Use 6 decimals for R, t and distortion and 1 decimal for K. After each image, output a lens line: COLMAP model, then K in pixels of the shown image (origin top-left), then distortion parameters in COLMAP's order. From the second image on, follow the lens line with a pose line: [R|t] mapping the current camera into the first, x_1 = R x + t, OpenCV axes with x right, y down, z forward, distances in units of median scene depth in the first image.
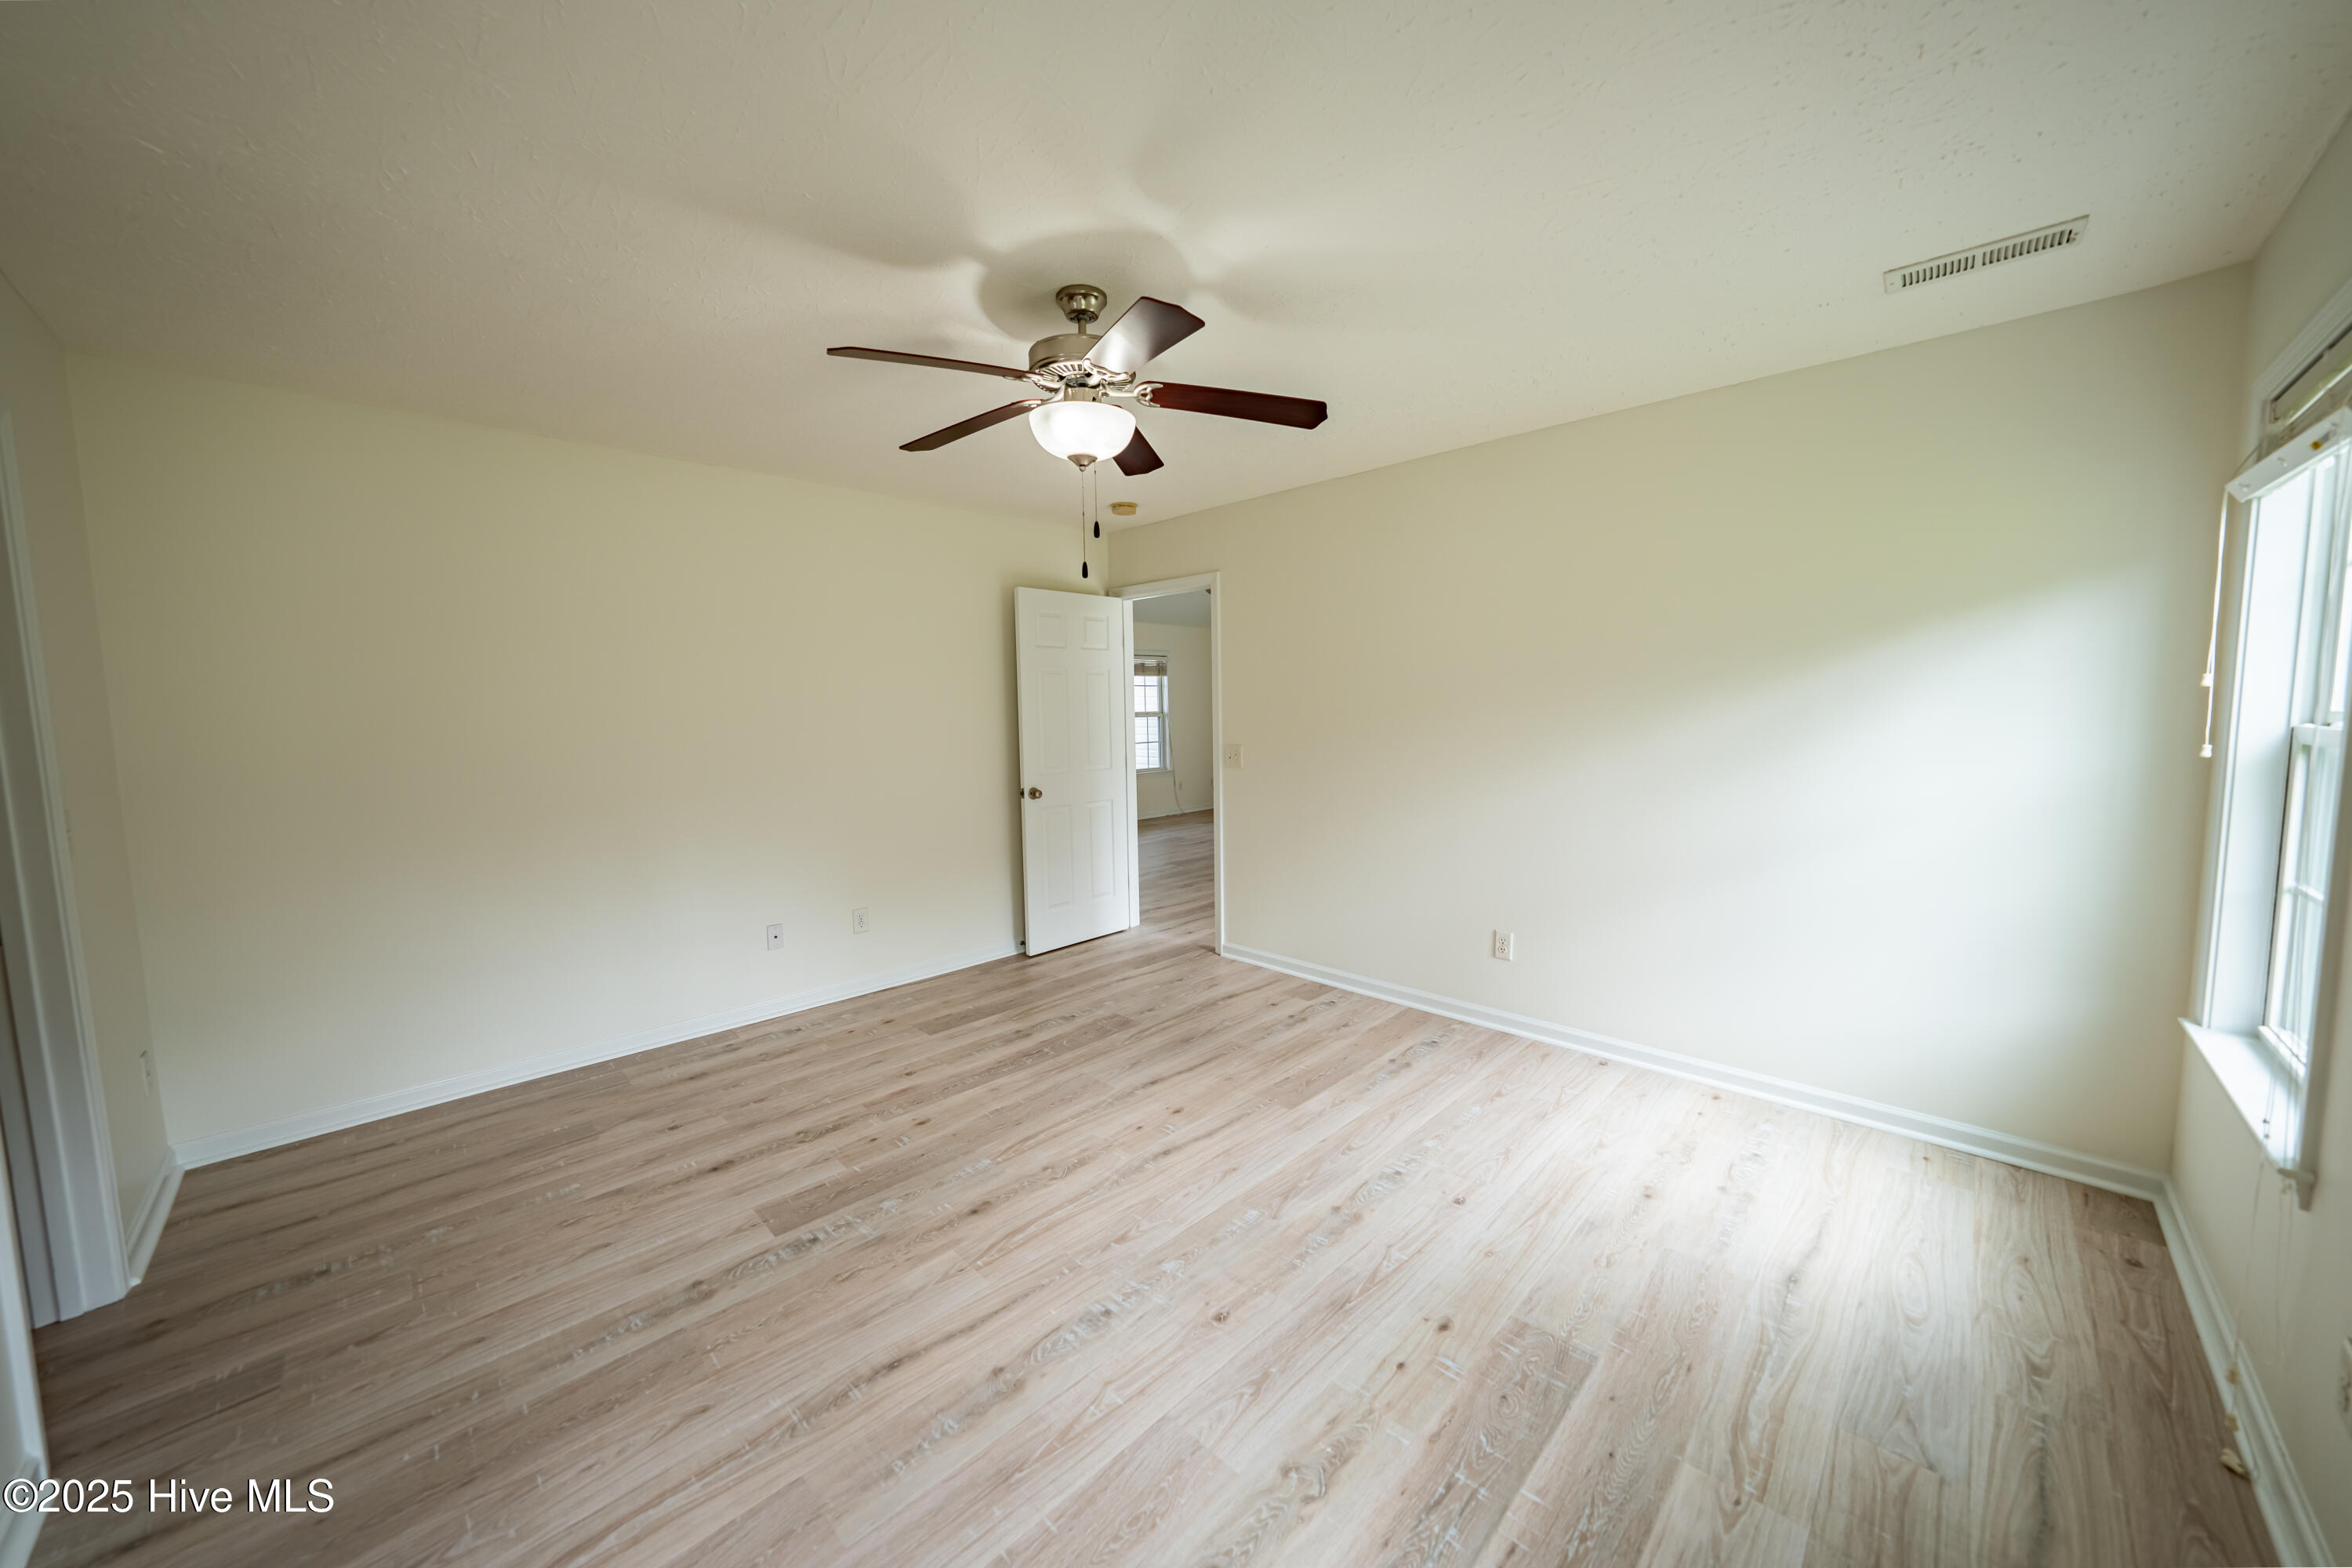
lens RADIAL K [[814.4, 0, 1177.1], [0, 814.4, 777.5], [0, 0, 1]] dist [-0.030122, 0.007033]
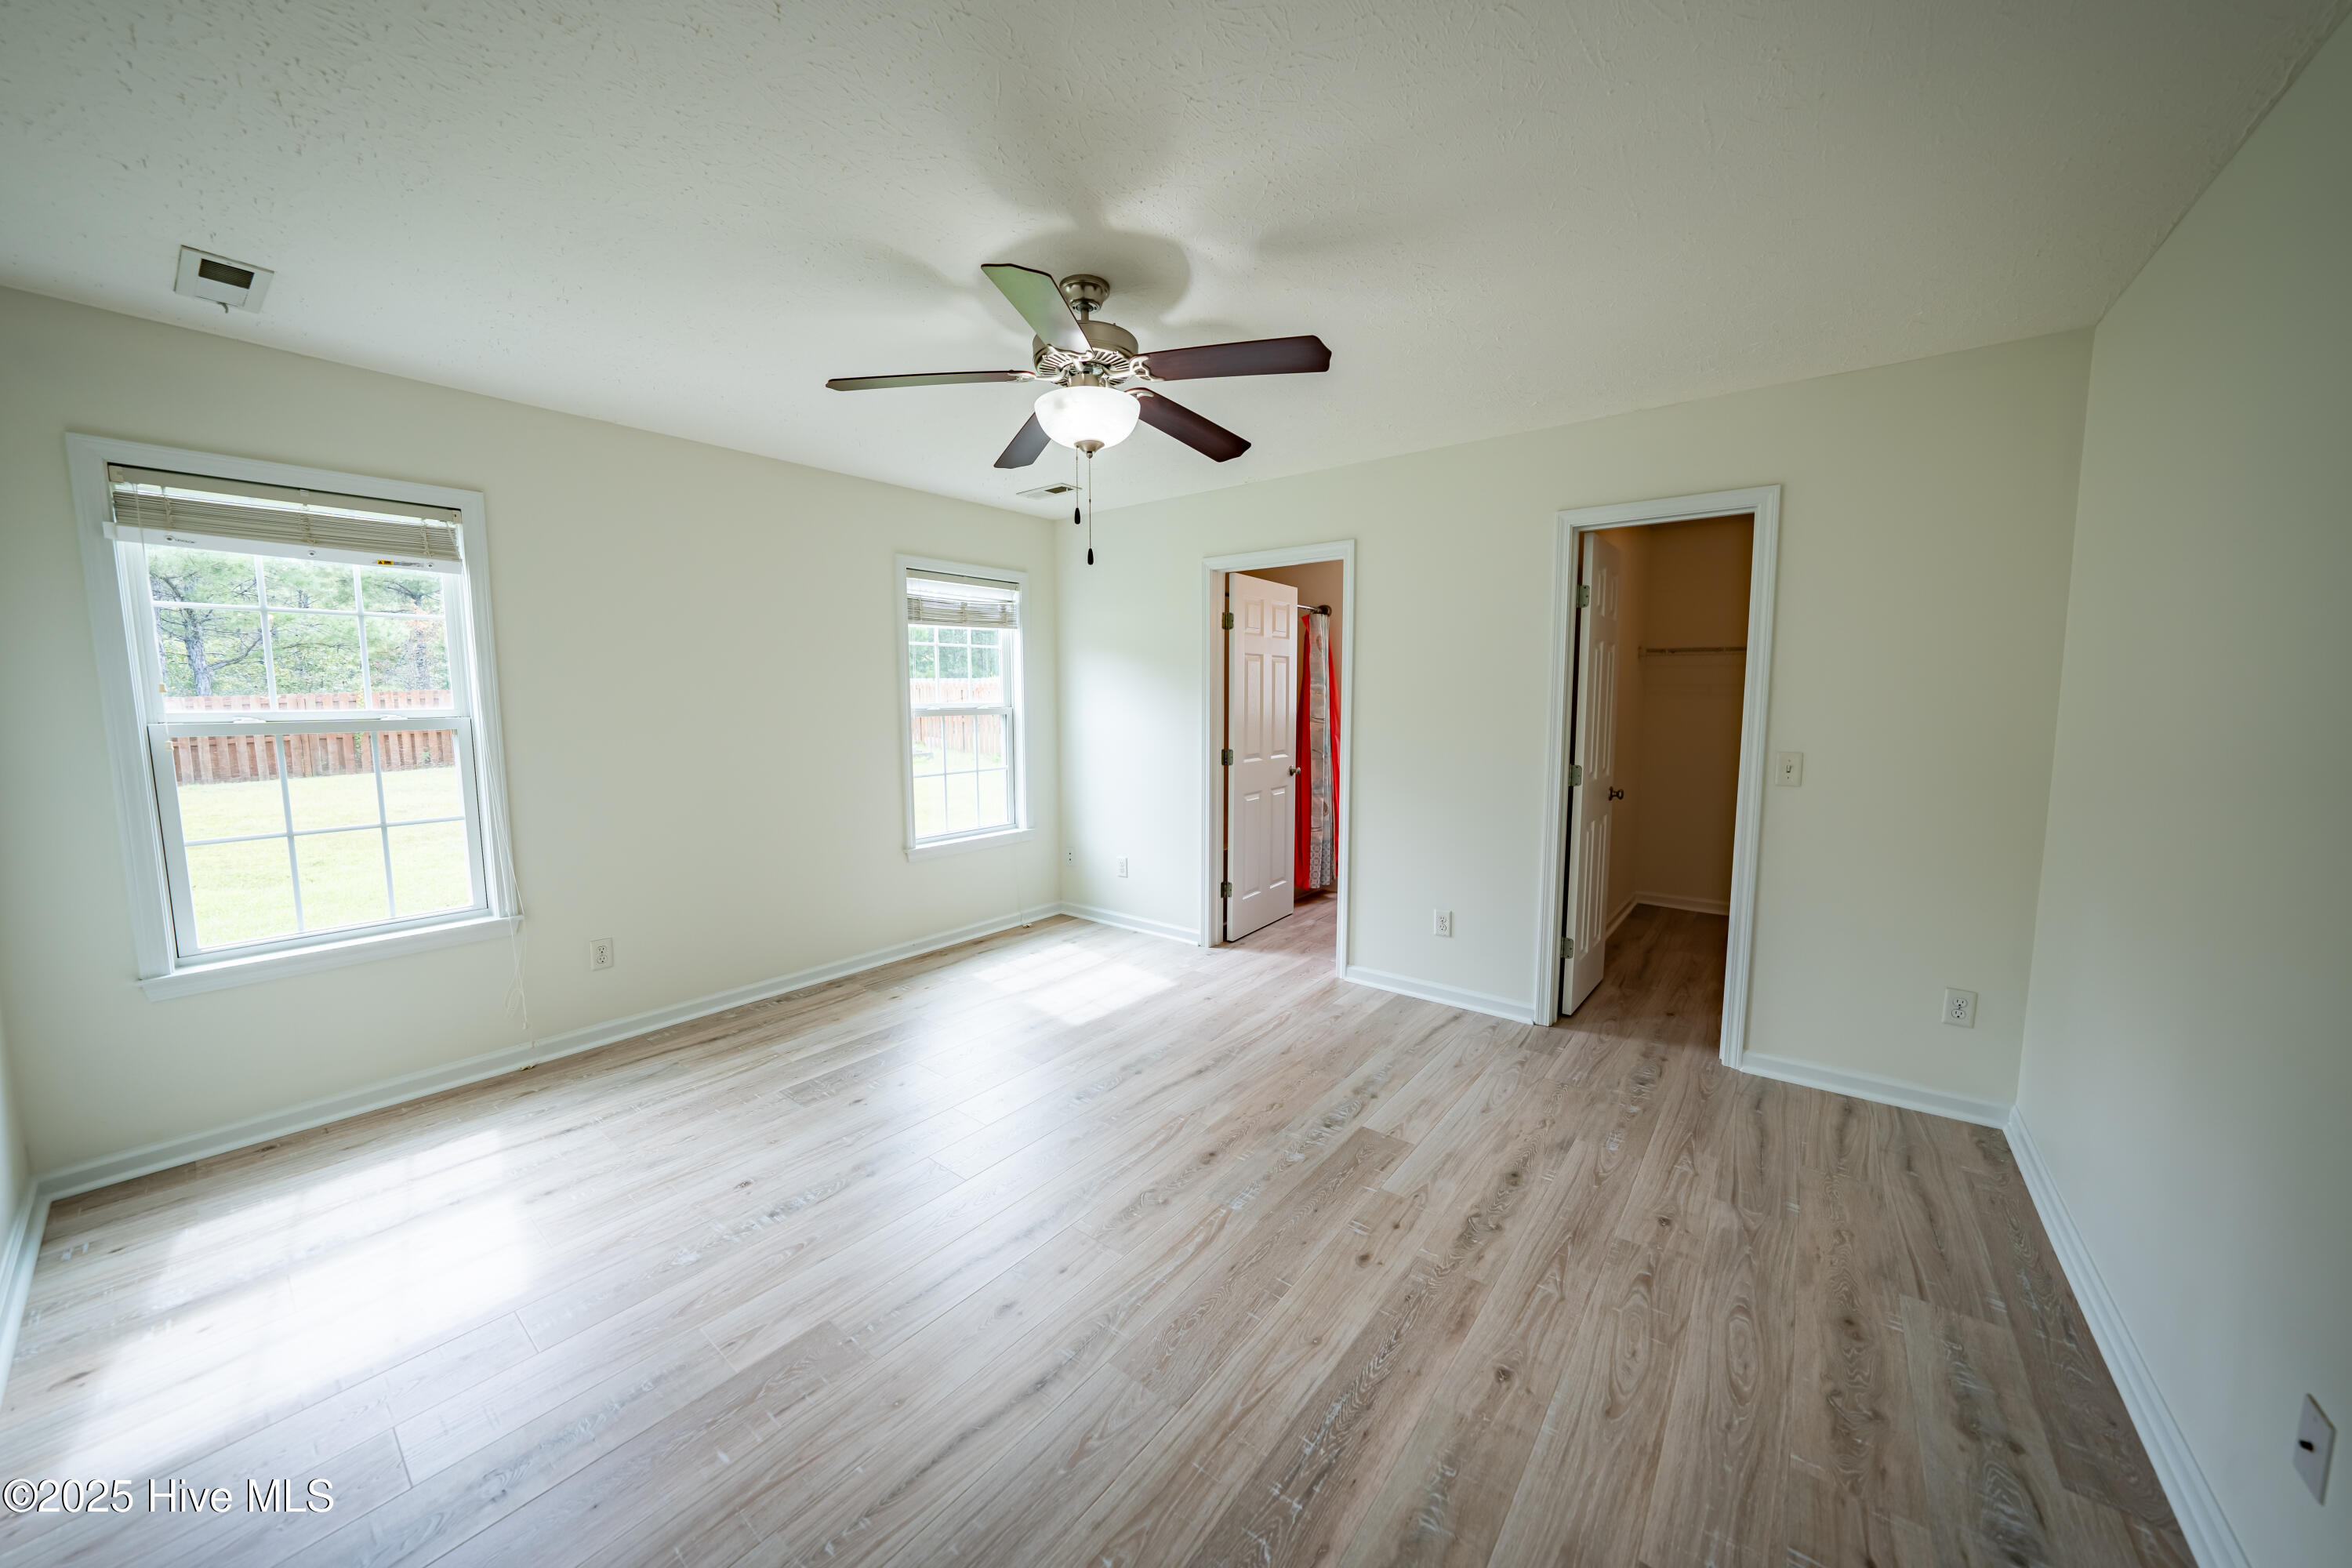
lens RADIAL K [[814.4, 0, 1177.1], [0, 814.4, 777.5], [0, 0, 1]] dist [-0.030122, 0.007033]
pose [[-0.993018, 0.029545, -0.114203, -0.090231], [0.007295, 0.981655, 0.190524, -0.164276], [0.117737, 0.188361, -0.975017, 1.881535]]
